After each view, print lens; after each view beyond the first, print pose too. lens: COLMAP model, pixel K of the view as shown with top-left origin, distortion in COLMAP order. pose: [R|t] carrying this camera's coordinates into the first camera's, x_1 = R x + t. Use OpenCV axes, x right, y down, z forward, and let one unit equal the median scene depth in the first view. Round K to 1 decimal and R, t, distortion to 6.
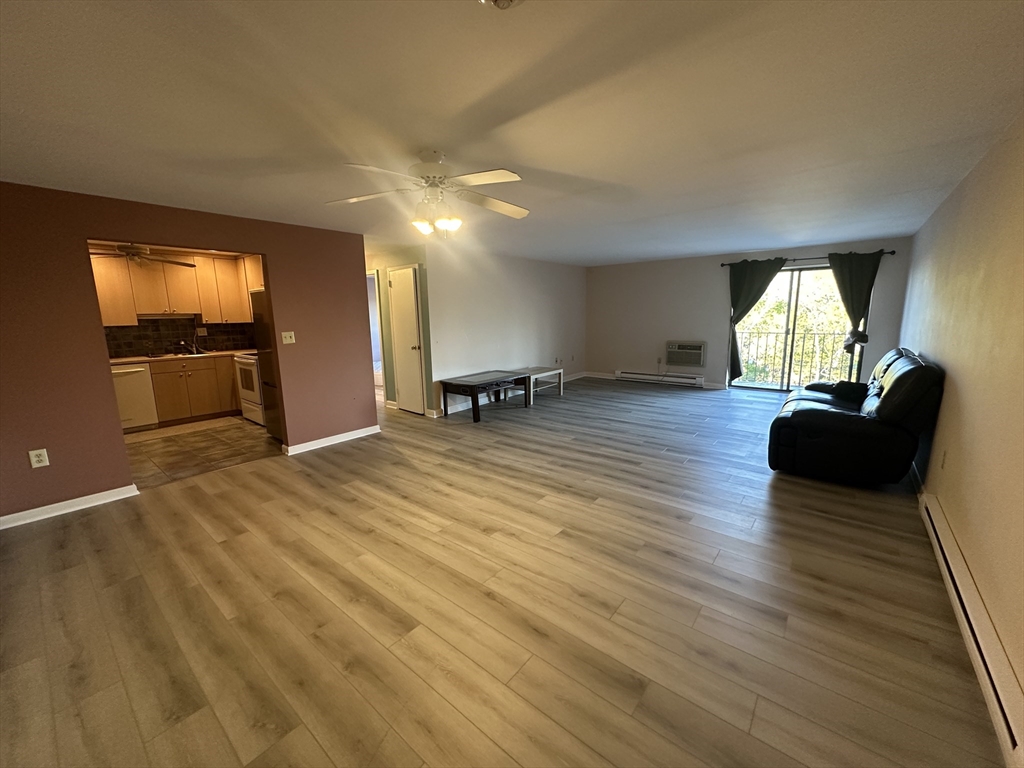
lens RADIAL K [[406.8, 0, 511.6], [0, 406.8, 385.3], [0, 0, 1]] dist [-0.002490, 0.000748]
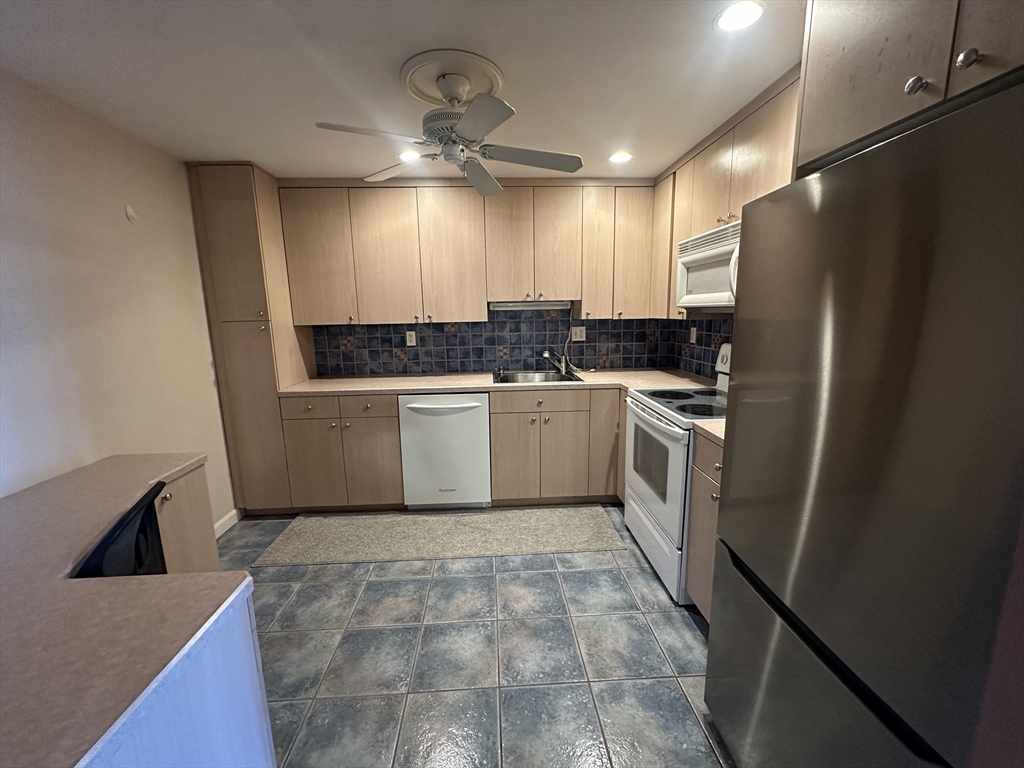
lens RADIAL K [[406.8, 0, 510.5], [0, 406.8, 381.9], [0, 0, 1]] dist [-0.002490, 0.000748]
pose [[0.679663, 0.130519, -0.721819, -0.574487], [-0.121534, 0.990479, 0.064661, -0.126121], [0.723386, 0.043778, 0.689055, 0.764561]]
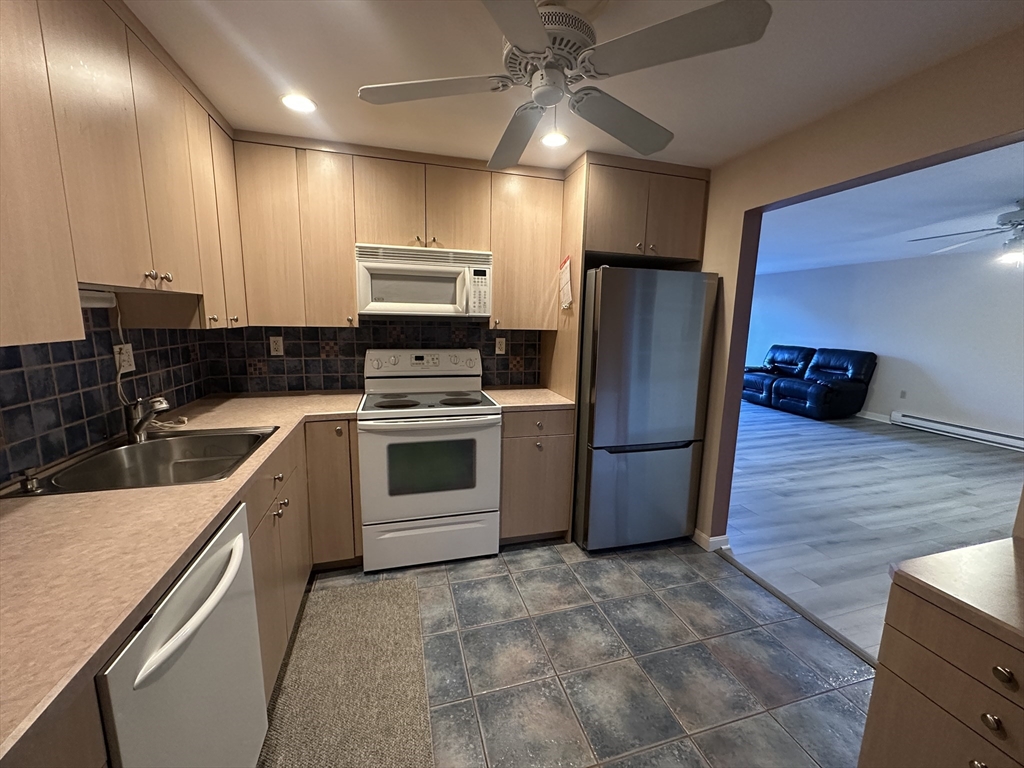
lens RADIAL K [[406.8, 0, 513.4], [0, 406.8, 380.8], [0, 0, 1]] dist [-0.002490, 0.000748]
pose [[0.562395, -0.100643, 0.820721, -1.160021], [0.113400, 0.992574, 0.044010, -0.136212], [-0.819056, 0.068318, 0.569631, 0.863329]]
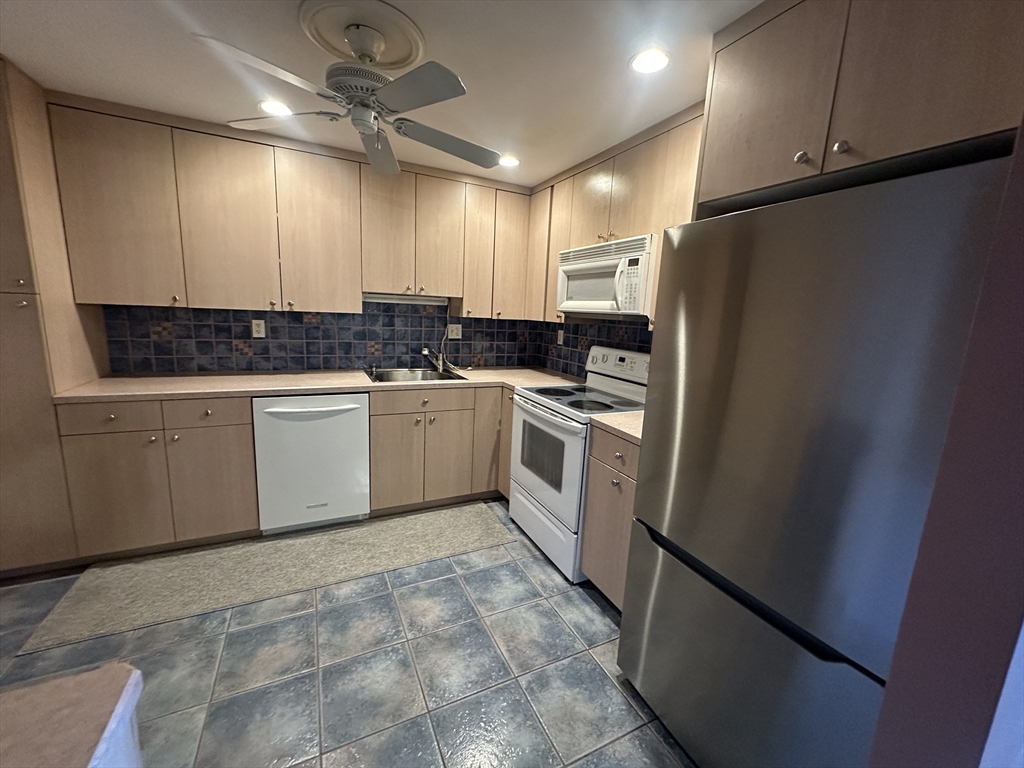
lens RADIAL K [[406.8, 0, 510.8], [0, 406.8, 382.2], [0, 0, 1]] dist [-0.002490, 0.000748]
pose [[0.910244, 0.130602, -0.392935, -0.647010], [-0.133616, 0.990835, 0.019803, -0.117300], [0.391921, 0.034477, 0.919353, 0.729134]]
